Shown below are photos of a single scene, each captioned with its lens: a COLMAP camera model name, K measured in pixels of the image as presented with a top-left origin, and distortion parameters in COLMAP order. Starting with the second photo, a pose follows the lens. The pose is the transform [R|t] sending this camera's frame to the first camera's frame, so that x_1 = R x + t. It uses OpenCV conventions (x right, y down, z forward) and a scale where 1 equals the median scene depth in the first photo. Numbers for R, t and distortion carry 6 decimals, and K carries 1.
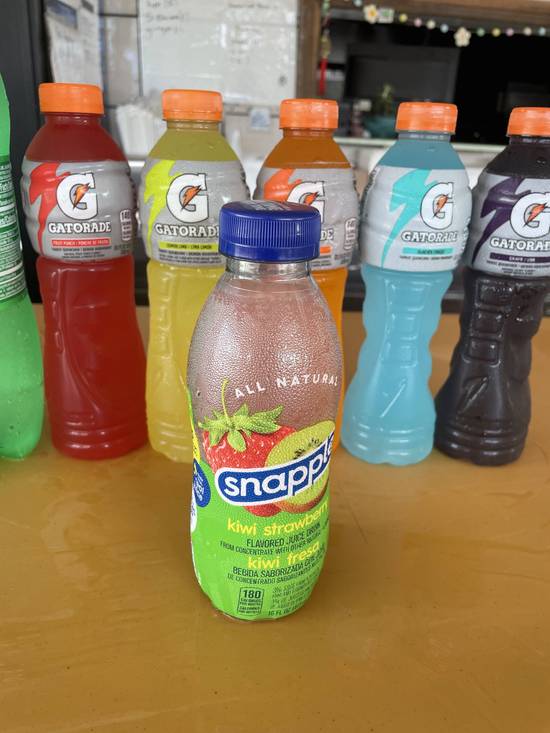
lens RADIAL K [[560.0, 0, 276.3], [0, 560.0, 365.0], [0, 0, 1]] dist [0.070440, -0.113292]
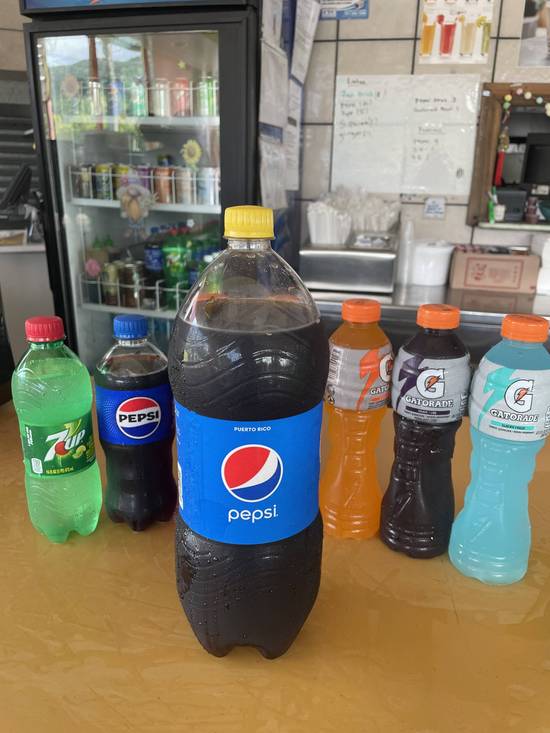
lens RADIAL K [[552.7, 0, 282.6], [0, 552.7, 368.8], [0, 0, 1]] dist [0.078693, -0.117998]
pose [[0.957182, 0.071108, -0.280616, 0.084359], [-0.094030, 0.993171, -0.069067, -0.162100], [0.273789, 0.092496, 0.957332, -0.478926]]
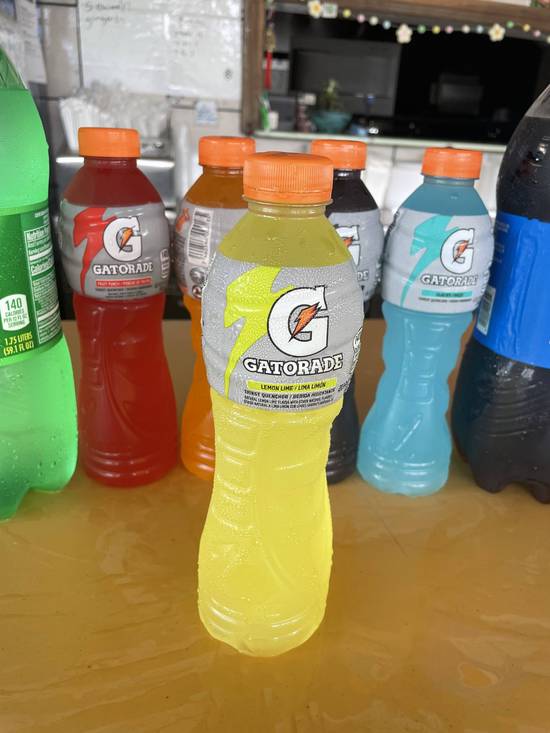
lens RADIAL K [[561.9, 0, 275.0], [0, 561.9, 368.3], [0, 0, 1]] dist [0.065504, -0.108945]
pose [[0.994040, -0.036219, 0.102827, -0.174434], [0.033510, 0.999048, 0.027949, -0.076161], [-0.103742, -0.024336, 0.994306, -0.052061]]
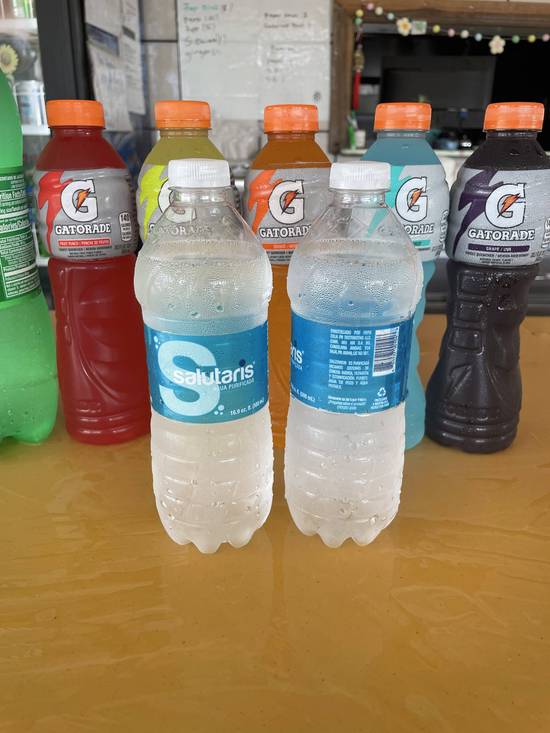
lens RADIAL K [[555.3, 0, 276.5], [0, 555.3, 367.5], [0, 0, 1]] dist [0.078532, -0.118580]
pose [[0.996583, -0.006750, -0.082321, 0.110510], [0.005092, 0.999780, -0.020337, 0.047952], [0.082440, 0.019849, 0.996398, -0.052100]]
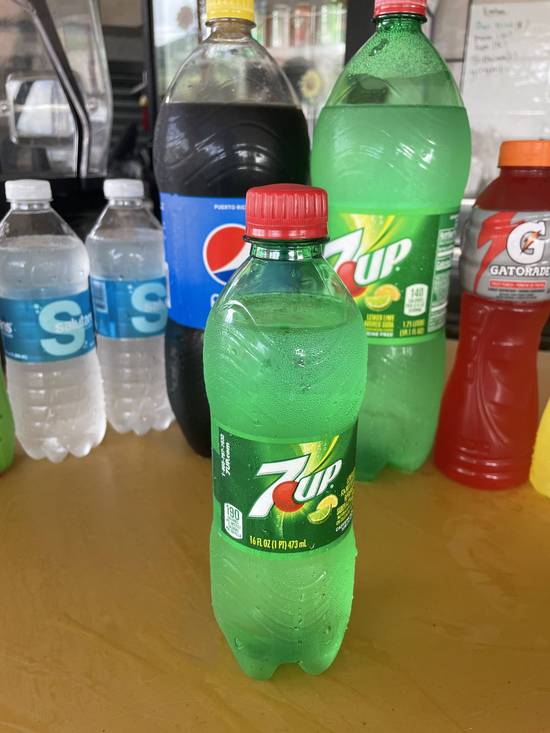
lens RADIAL K [[559.1, 0, 276.9], [0, 559.1, 363.7], [0, 0, 1]] dist [0.070623, -0.114822]
pose [[0.896952, 0.125030, -0.424080, -0.267534], [-0.149333, 0.988485, -0.024415, 0.023765], [0.416144, 0.085228, 0.905296, -0.135635]]
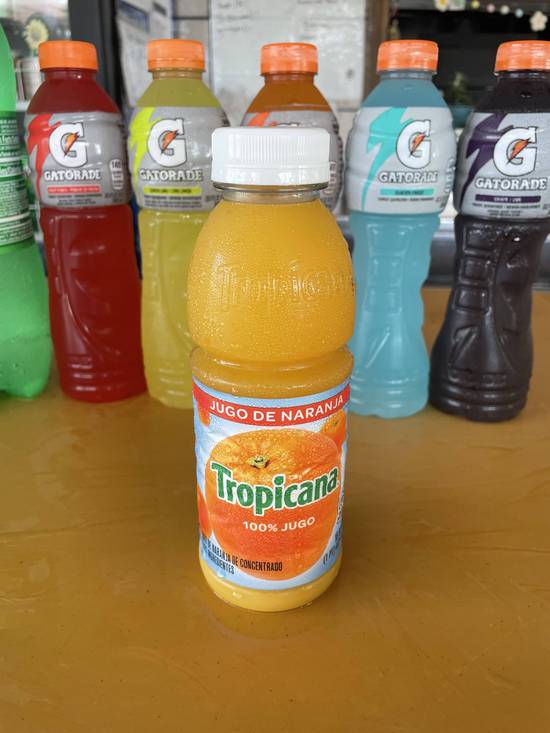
lens RADIAL K [[559.1, 0, 276.9], [0, 559.1, 363.7], [0, 0, 1]] dist [0.070623, -0.114822]
pose [[0.990443, 0.019912, -0.136476, 0.178841], [-0.020878, 0.999766, -0.005651, 0.104877], [0.136331, 0.008447, 0.990627, -0.005398]]
